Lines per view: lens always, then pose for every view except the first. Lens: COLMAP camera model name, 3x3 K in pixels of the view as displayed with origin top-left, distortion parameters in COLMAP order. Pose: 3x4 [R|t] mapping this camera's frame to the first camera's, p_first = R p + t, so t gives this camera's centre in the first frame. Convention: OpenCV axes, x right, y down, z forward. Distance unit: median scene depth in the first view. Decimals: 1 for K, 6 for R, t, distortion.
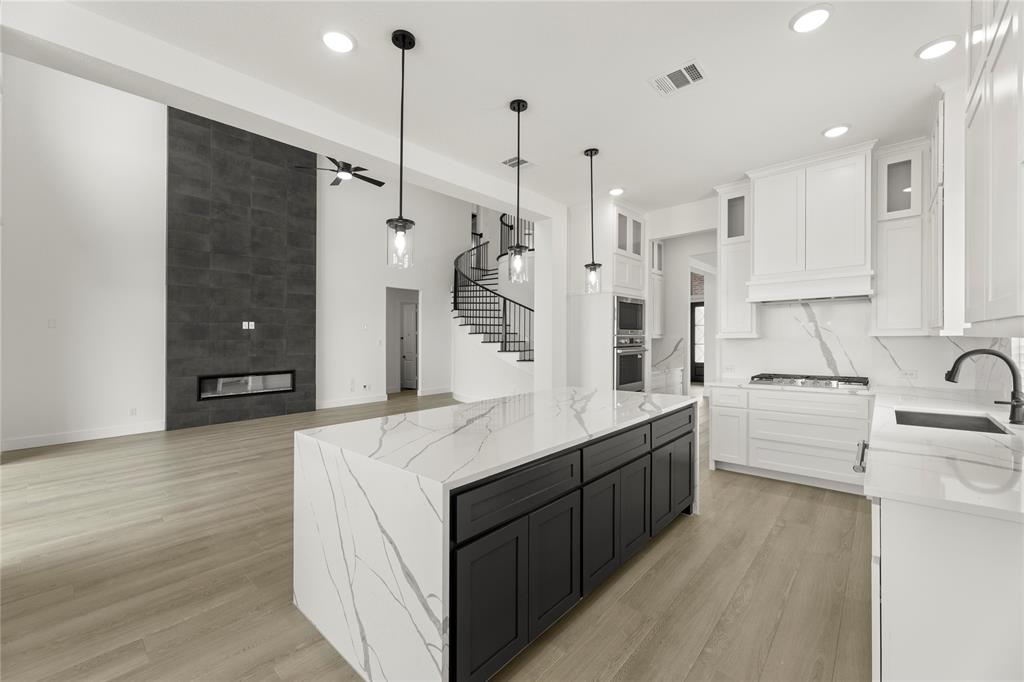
lens RADIAL K [[411.5, 0, 519.2], [0, 411.5, 344.5], [0, 0, 1]] dist [0.005192, 0.000356]
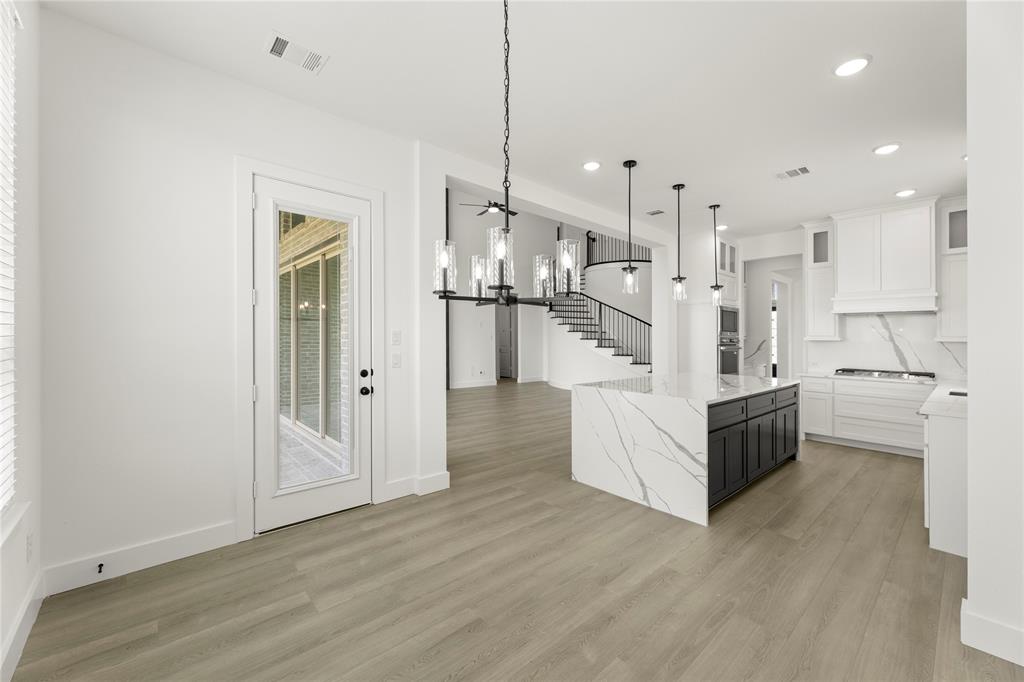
lens RADIAL K [[411.5, 0, 501.8], [0, 411.5, 328.5], [0, 0, 1]] dist [0.005192, 0.000356]
pose [[0.992158, 0.021063, -0.123206, -0.323729], [-0.025108, 0.999192, -0.031369, 0.014317], [0.122446, 0.034216, 0.991885, -0.429962]]
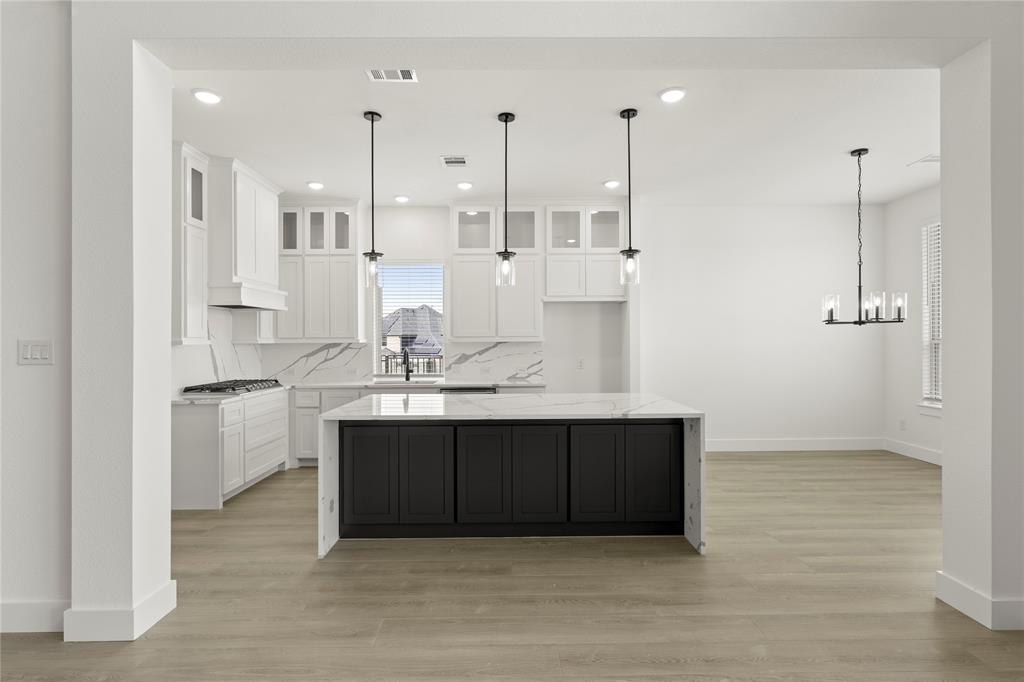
lens RADIAL K [[513.4, 0, 507.8], [0, 513.4, 337.9], [0, 0, 1]] dist [0.001126, 0.000245]
pose [[-0.688284, 0.018294, 0.725210, -0.643778], [0.022286, 0.999743, -0.004068, -0.011713], [-0.725099, 0.013362, -0.688515, 1.299850]]
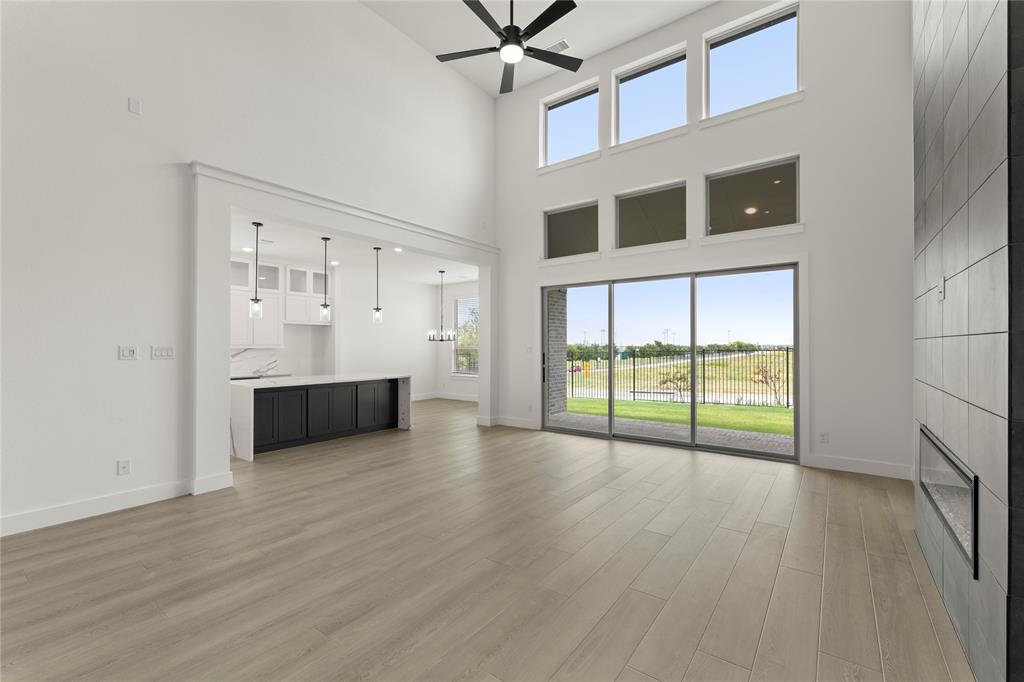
lens RADIAL K [[431.6, 0, 520.1], [0, 431.6, 343.5], [0, 0, 1]] dist [0.004725, -0.000583]
pose [[-0.991914, 0.012186, -0.126327, -0.492050], [0.011479, 0.999914, 0.006320, -0.026329], [0.126393, 0.004819, -0.991969, 2.305249]]
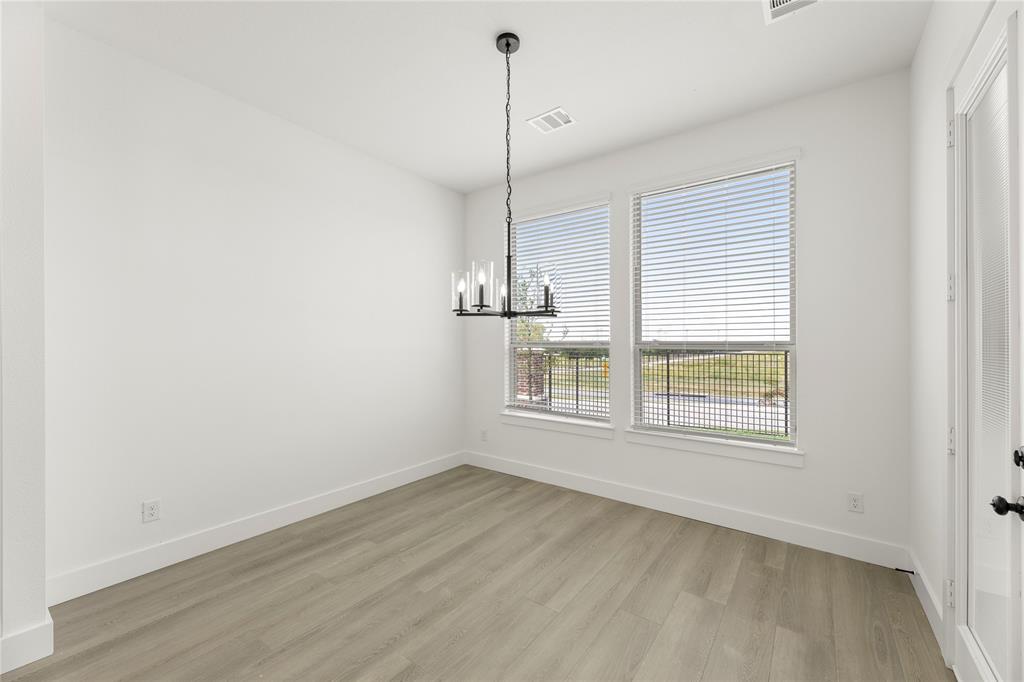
lens RADIAL K [[411.5, 0, 509.5], [0, 411.5, 349.0], [0, 0, 1]] dist [0.005192, 0.000356]
pose [[-0.995179, 0.011344, -0.097414, -0.313300], [0.009236, 0.999714, 0.022068, 0.003179], [0.097636, 0.021062, -0.994999, 0.553942]]
